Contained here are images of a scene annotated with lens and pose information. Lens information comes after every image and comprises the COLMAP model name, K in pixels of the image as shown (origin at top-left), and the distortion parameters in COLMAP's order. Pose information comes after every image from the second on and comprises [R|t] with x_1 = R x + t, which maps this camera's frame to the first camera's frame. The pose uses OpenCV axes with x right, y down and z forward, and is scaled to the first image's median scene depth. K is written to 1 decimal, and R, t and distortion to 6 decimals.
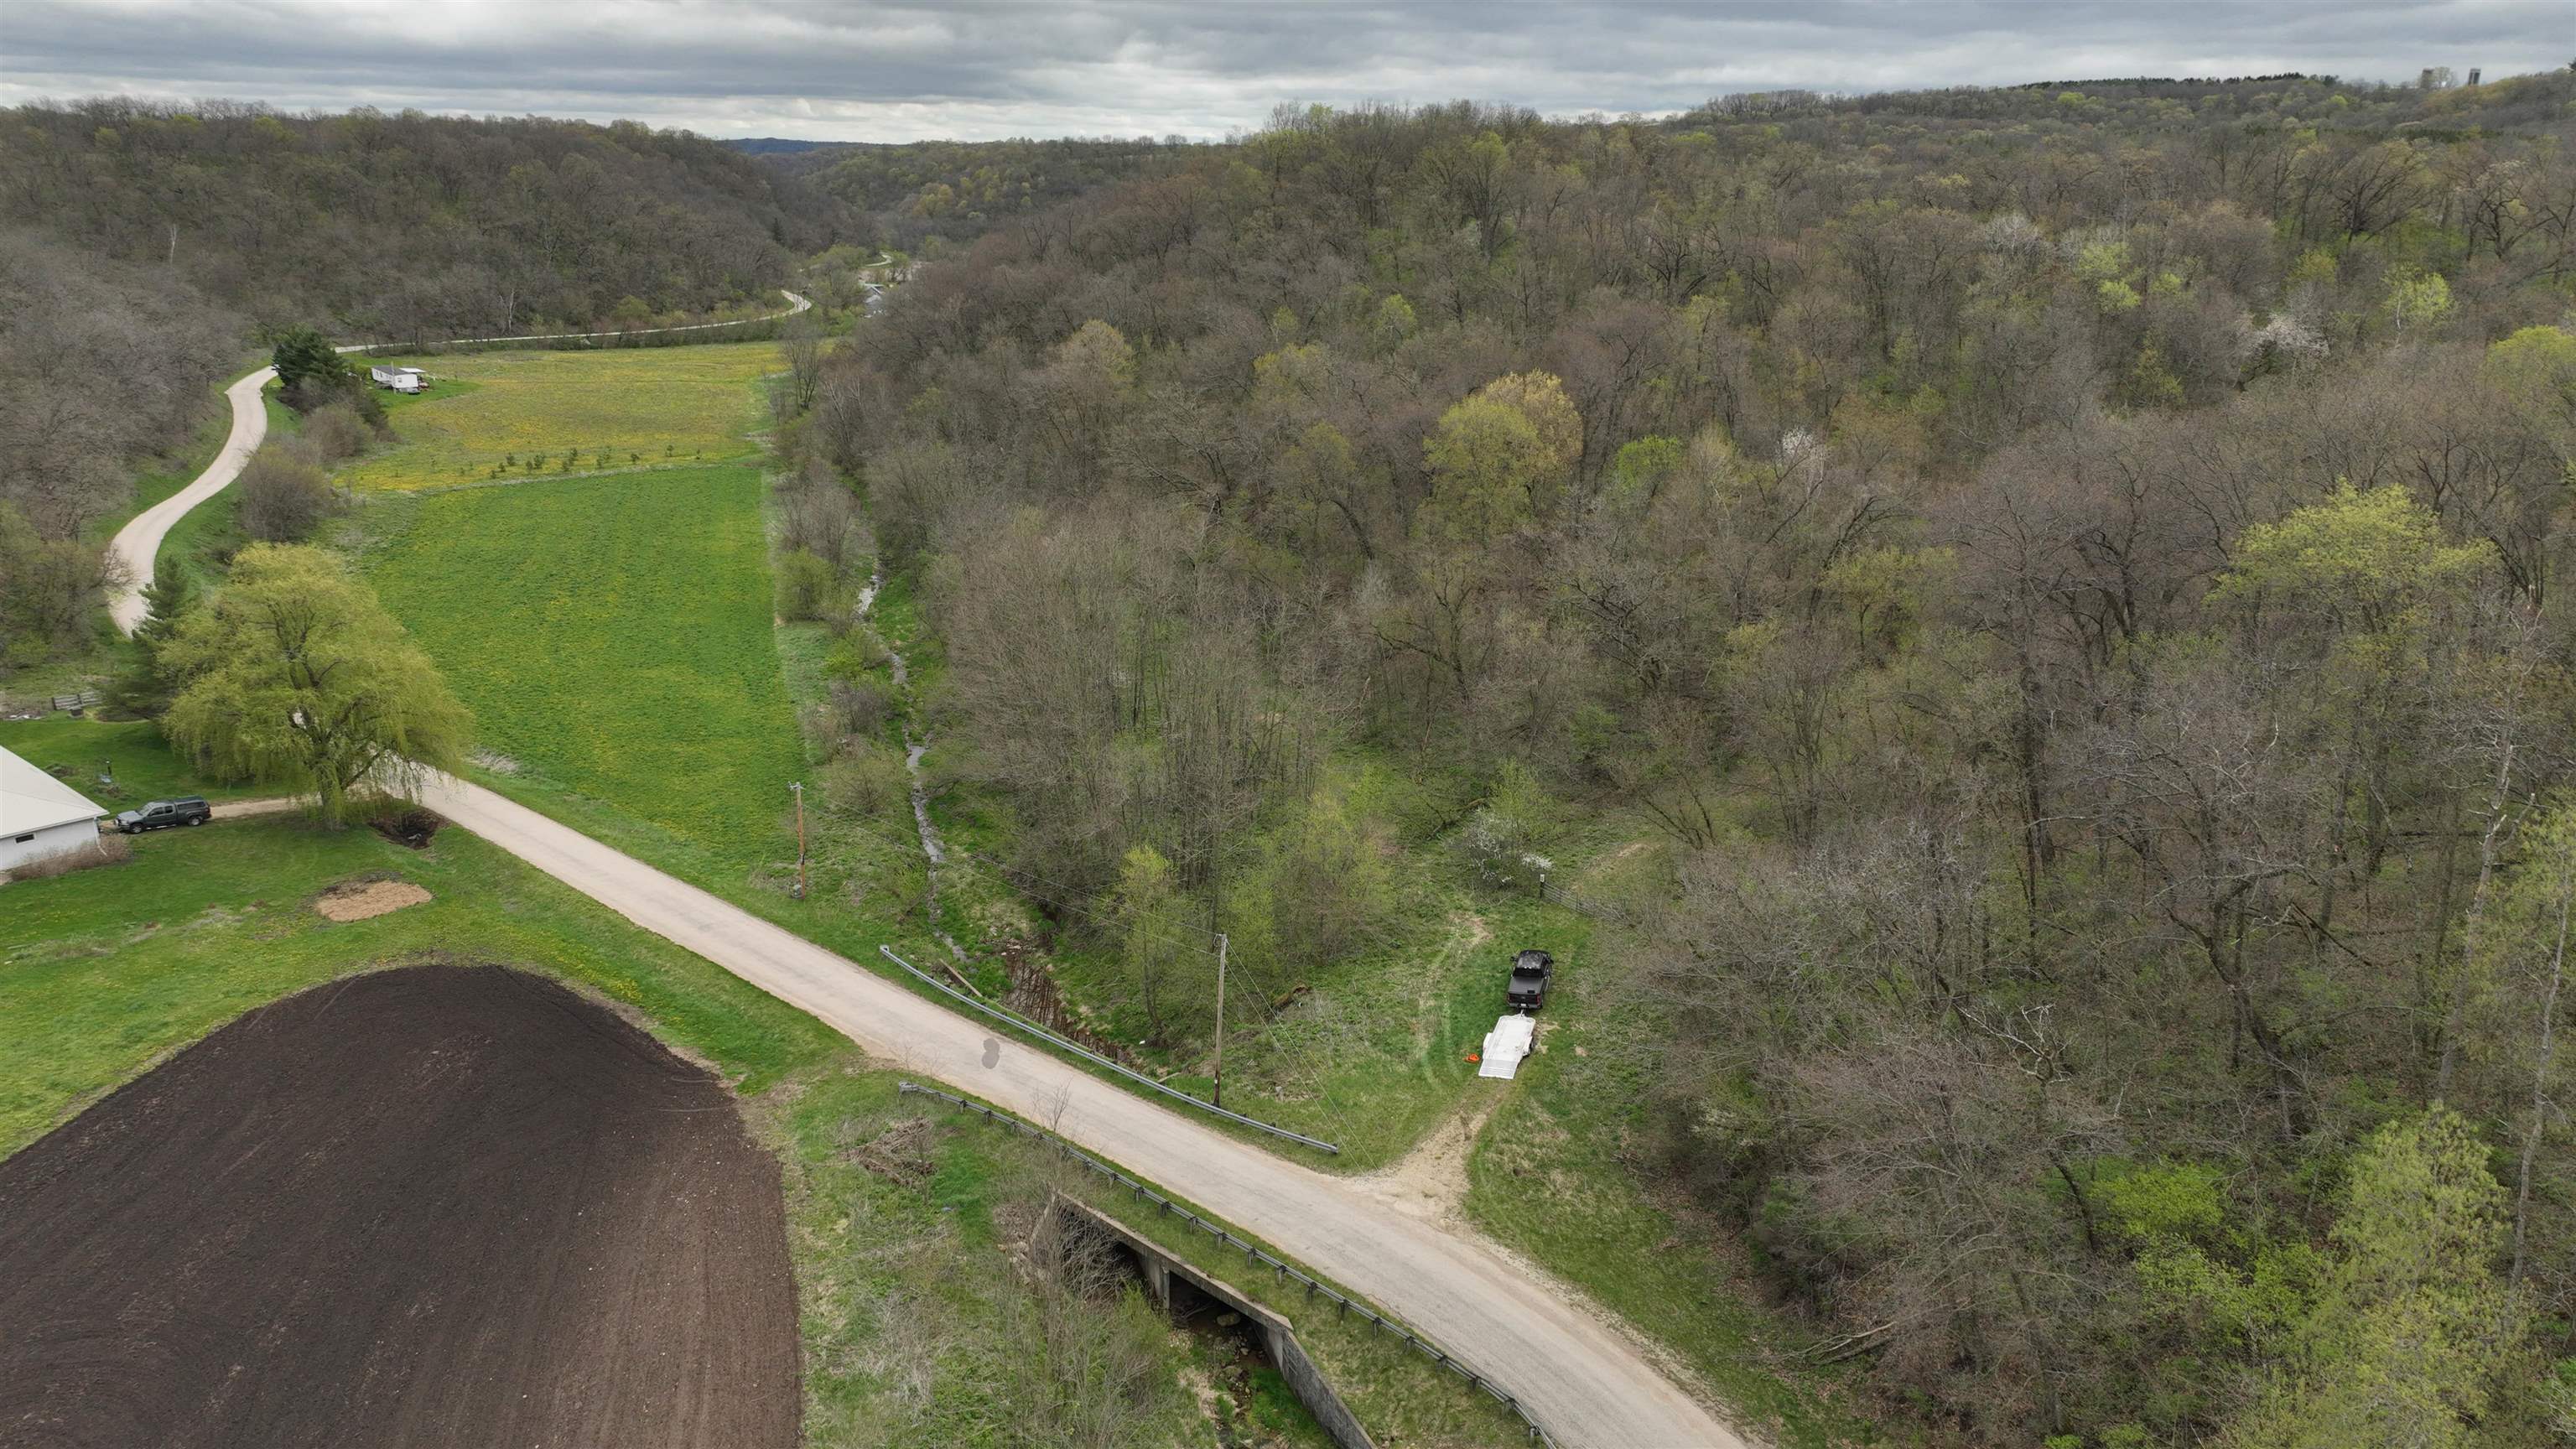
lens RADIAL K [[1815.0, 0, 1297.6], [0, 1815.0, 727.1], [0, 0, 1]] dist [-0.003103, 0.023859]
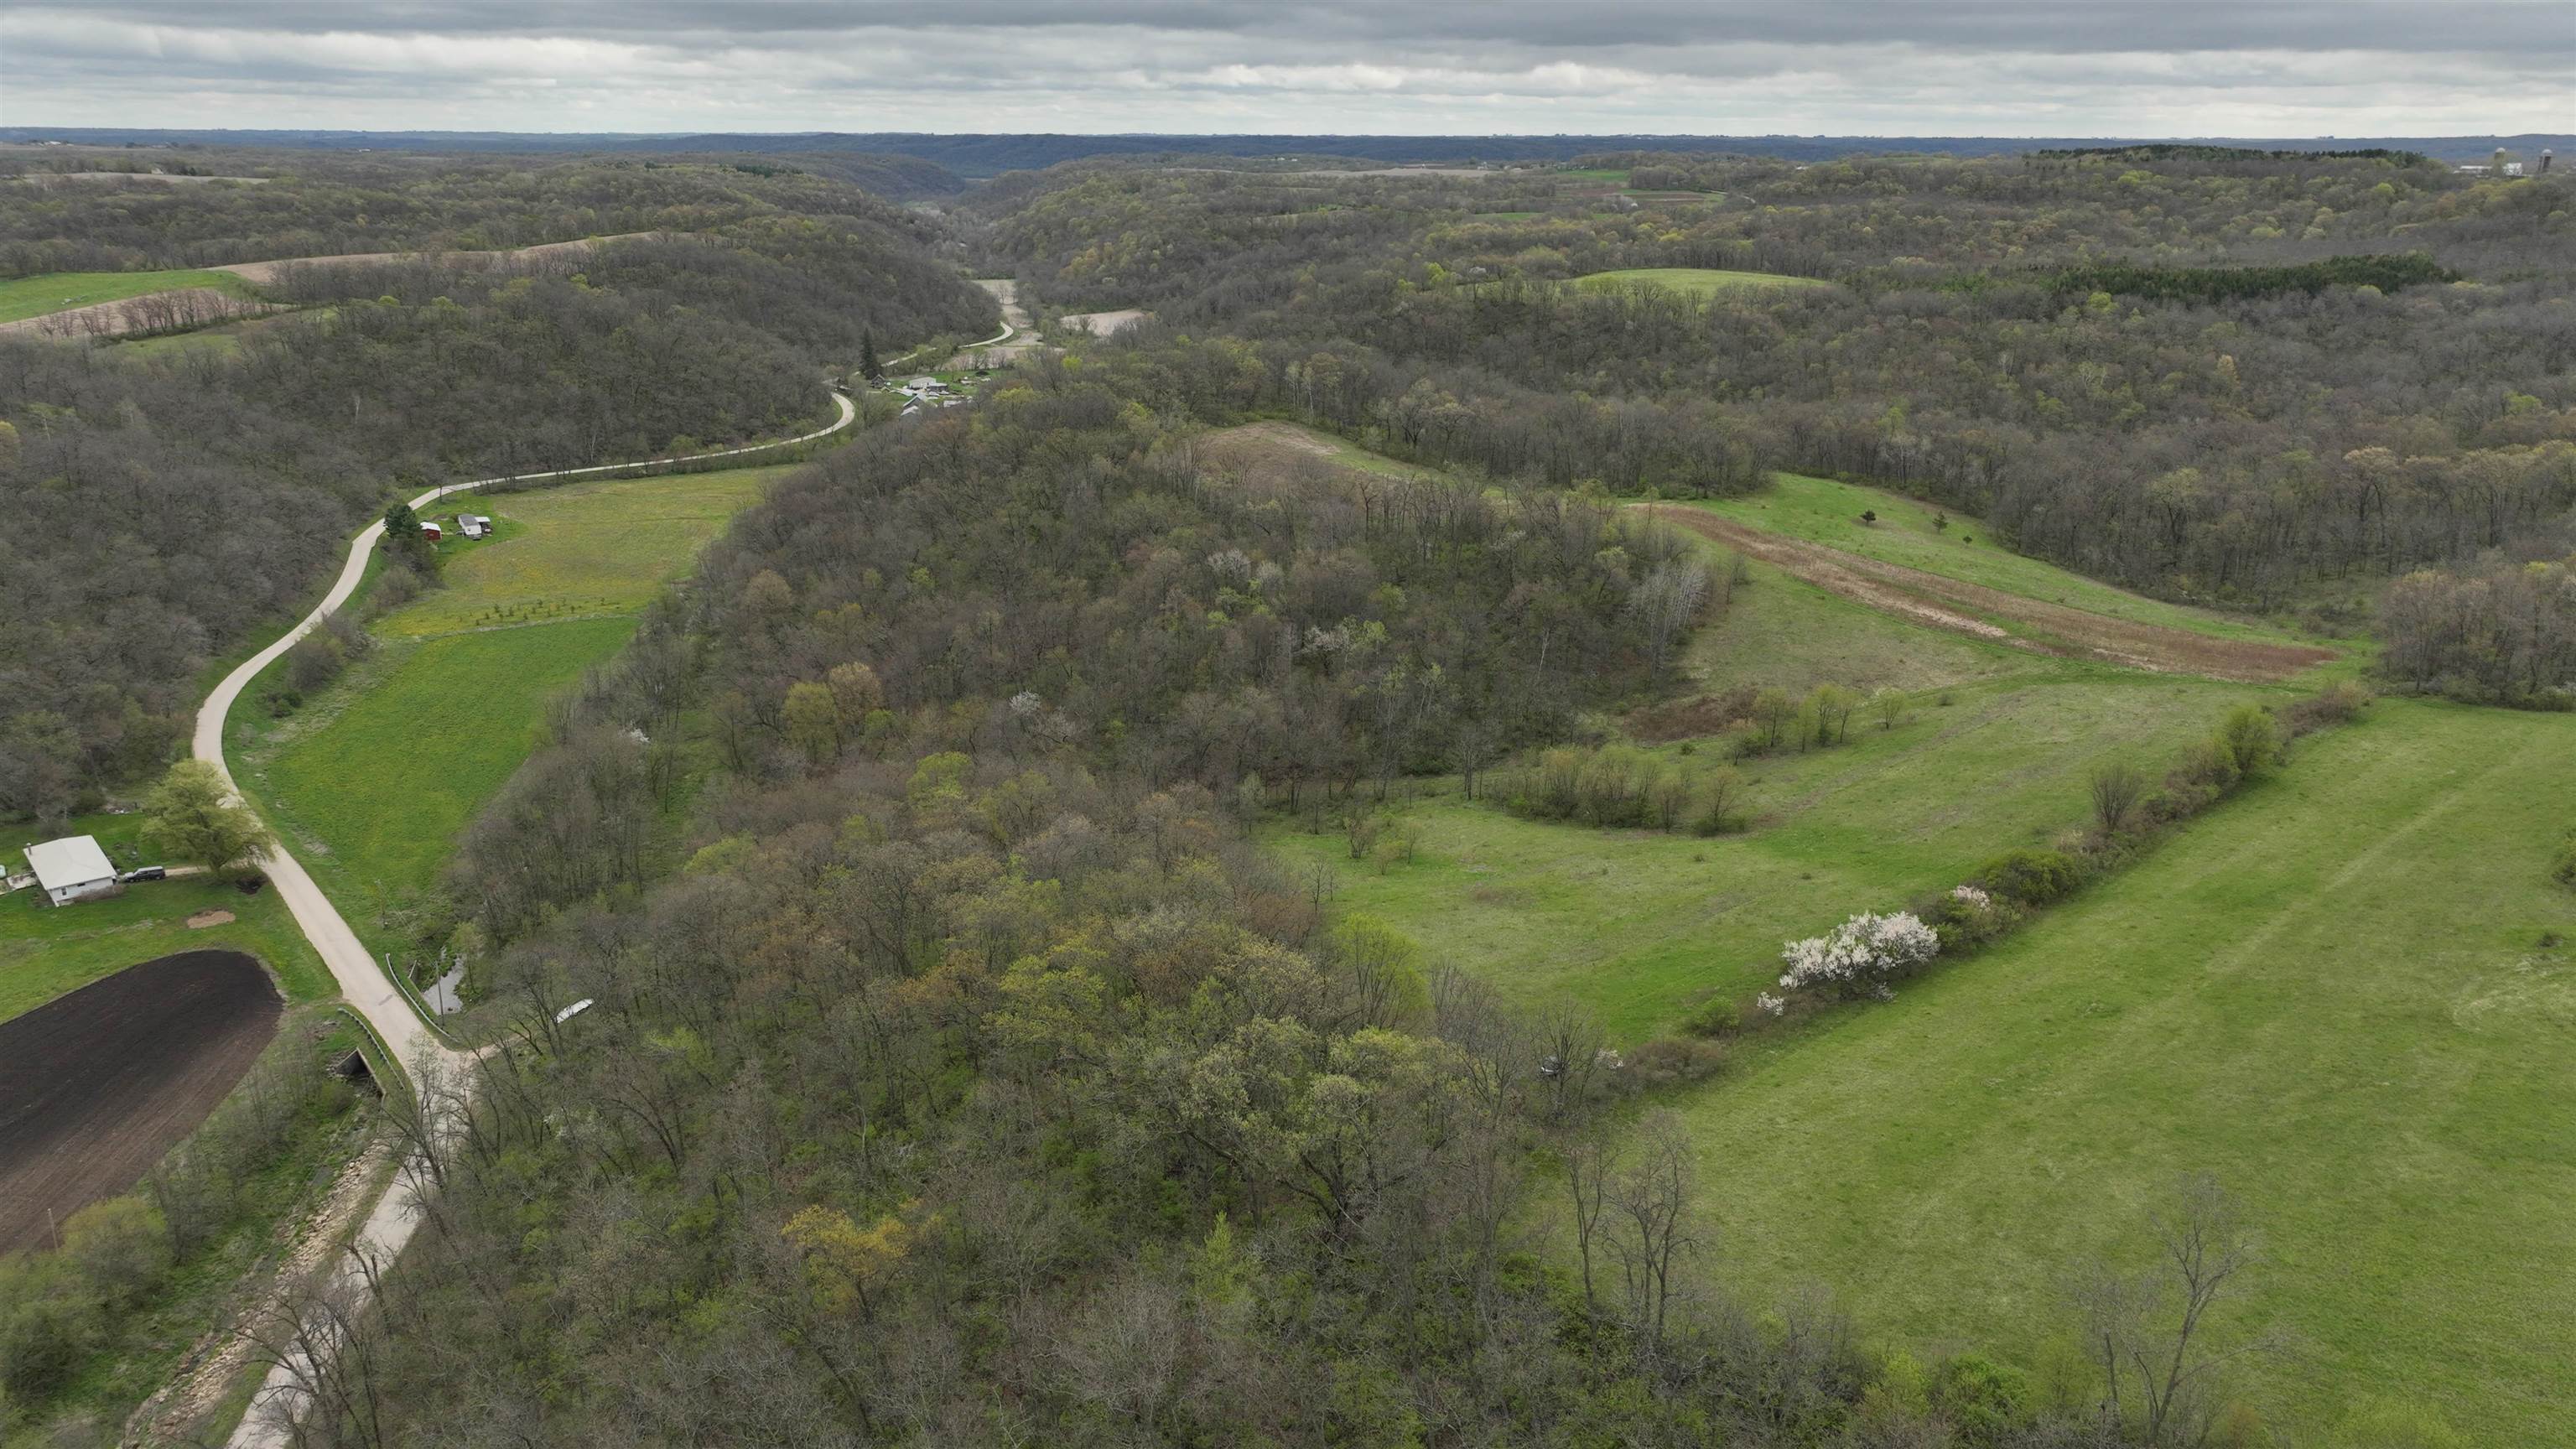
lens RADIAL K [[1815.0, 0, 1297.1], [0, 1815.0, 729.5], [0, 0, 1]] dist [-0.003103, 0.023859]
pose [[0.988293, 0.046180, -0.145408, 1.226960], [-0.044365, 0.998892, 0.015706, -0.252580], [0.145972, -0.009071, 0.989247, -1.140138]]
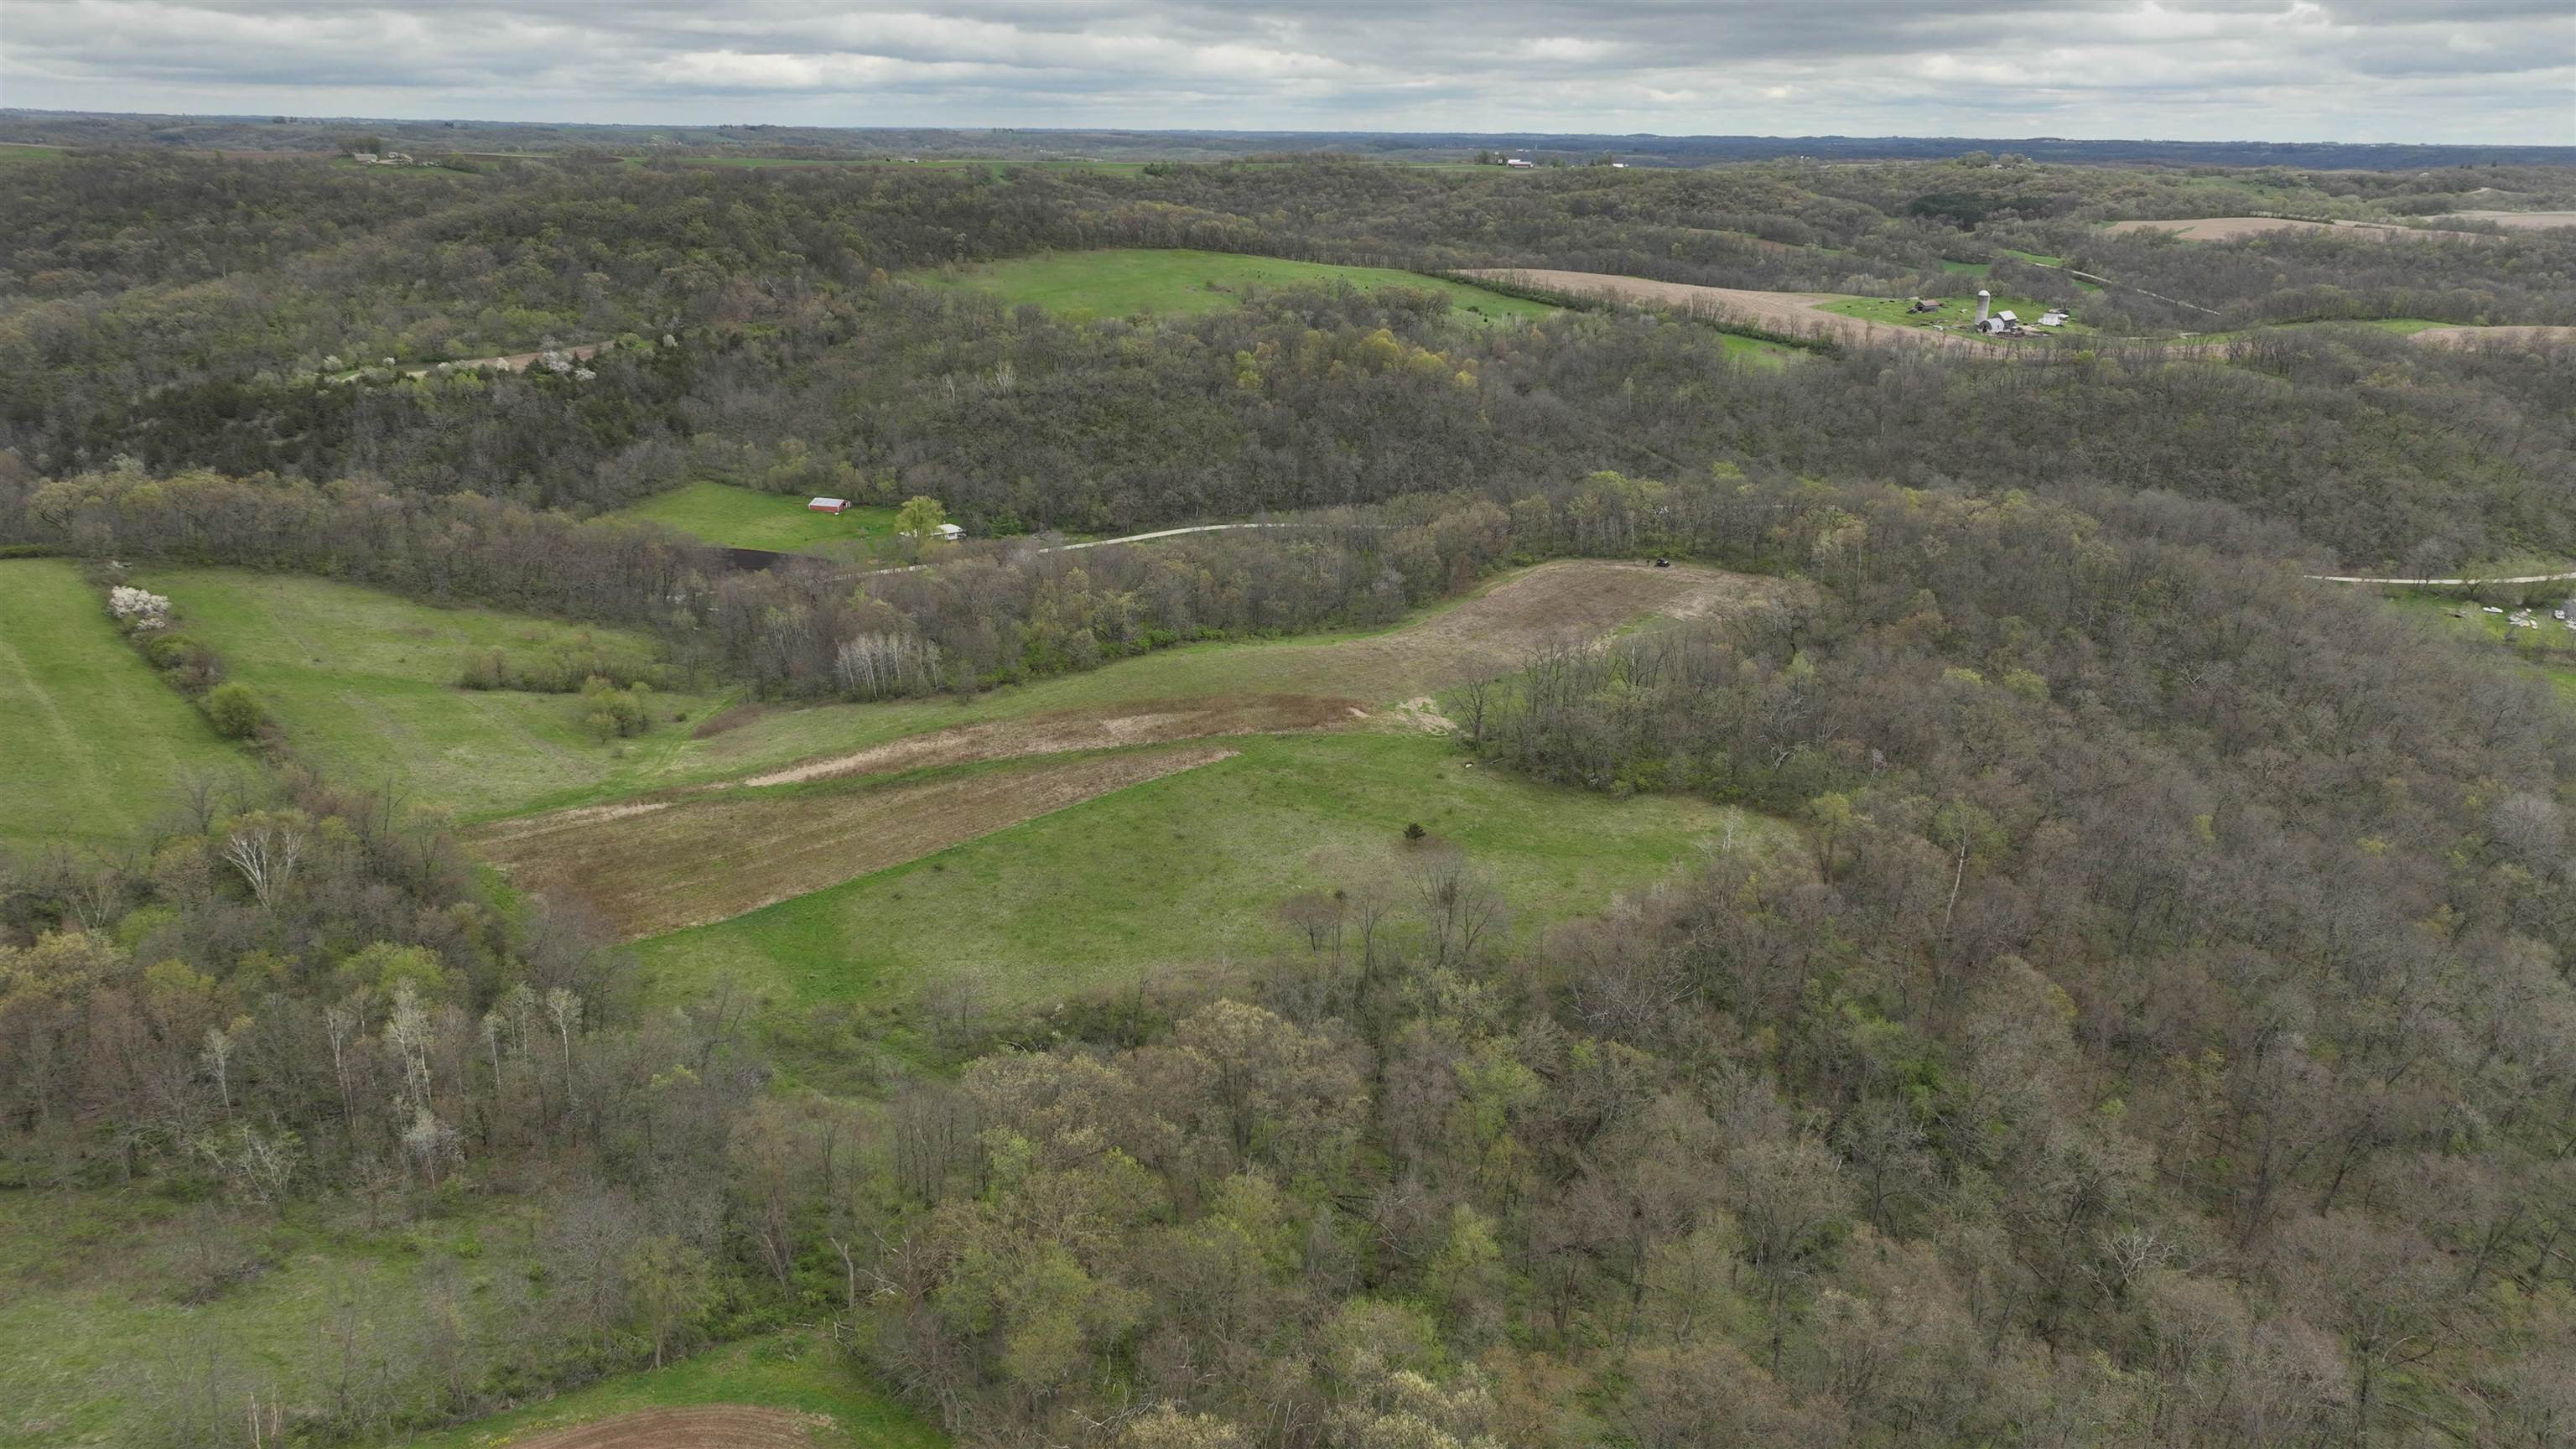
lens RADIAL K [[1815.0, 0, 1283.1], [0, 1815.0, 719.3], [0, 0, 1]] dist [-0.003103, 0.023859]
pose [[-0.205952, 0.297180, -0.932346, 4.172823], [-0.300669, 0.887465, 0.349291, -1.648983], [0.931226, 0.352265, -0.093422, 2.697488]]
